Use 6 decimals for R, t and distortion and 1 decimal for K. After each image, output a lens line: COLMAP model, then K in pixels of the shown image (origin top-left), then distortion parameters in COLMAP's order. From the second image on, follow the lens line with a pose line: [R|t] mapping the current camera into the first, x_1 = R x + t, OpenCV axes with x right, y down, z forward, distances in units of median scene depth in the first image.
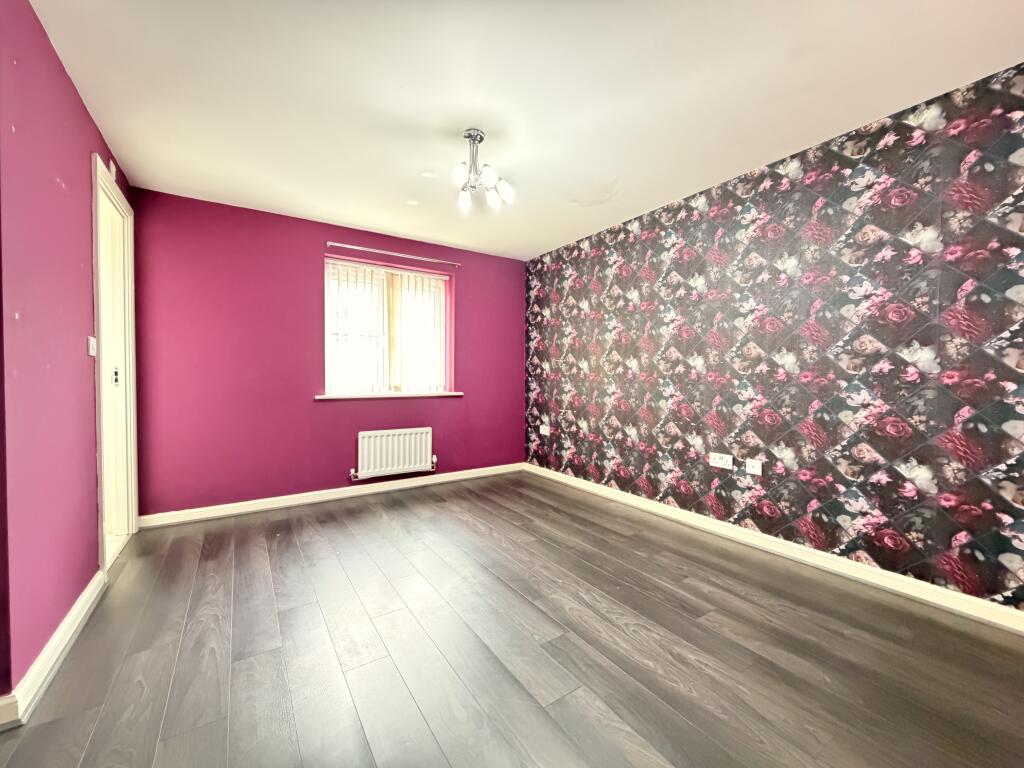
lens RADIAL K [[409.1, 0, 510.3], [0, 409.1, 382.2], [0, 0, 1]] dist [-0.007909, 0.000060]
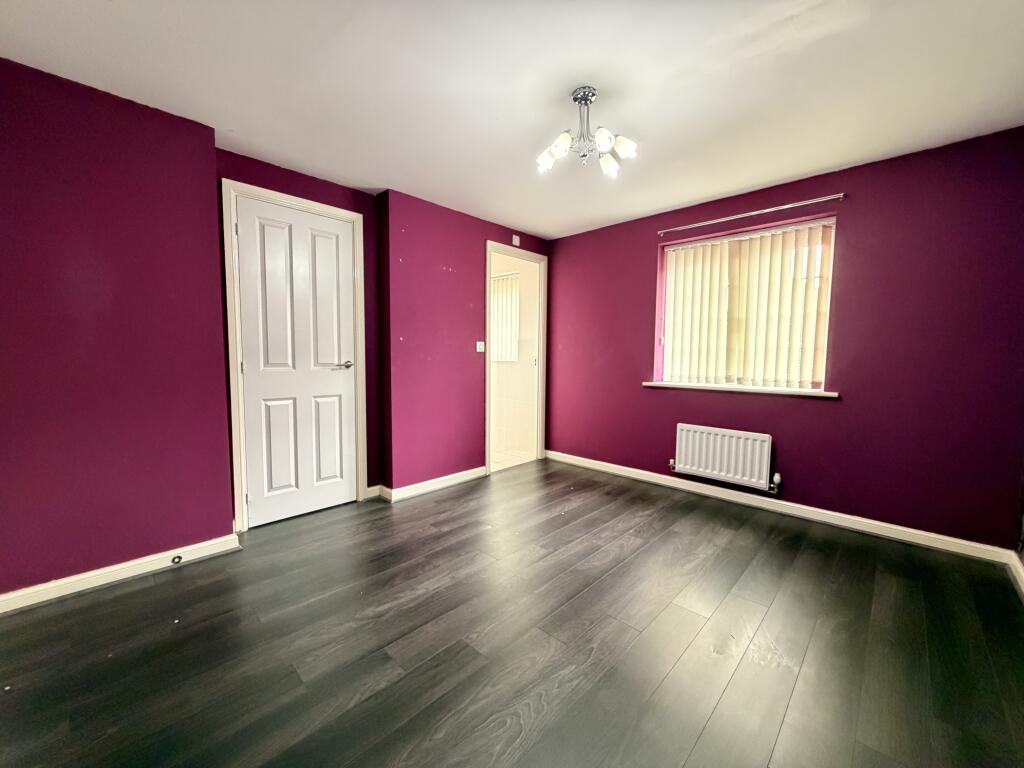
lens RADIAL K [[409.1, 0, 509.8], [0, 409.1, 383.7], [0, 0, 1]] dist [-0.007909, 0.000060]
pose [[0.210203, 0.071485, -0.975041, 0.471783], [-0.019954, 0.997429, 0.068825, -0.028167], [0.977454, 0.004989, 0.211089, 0.407433]]
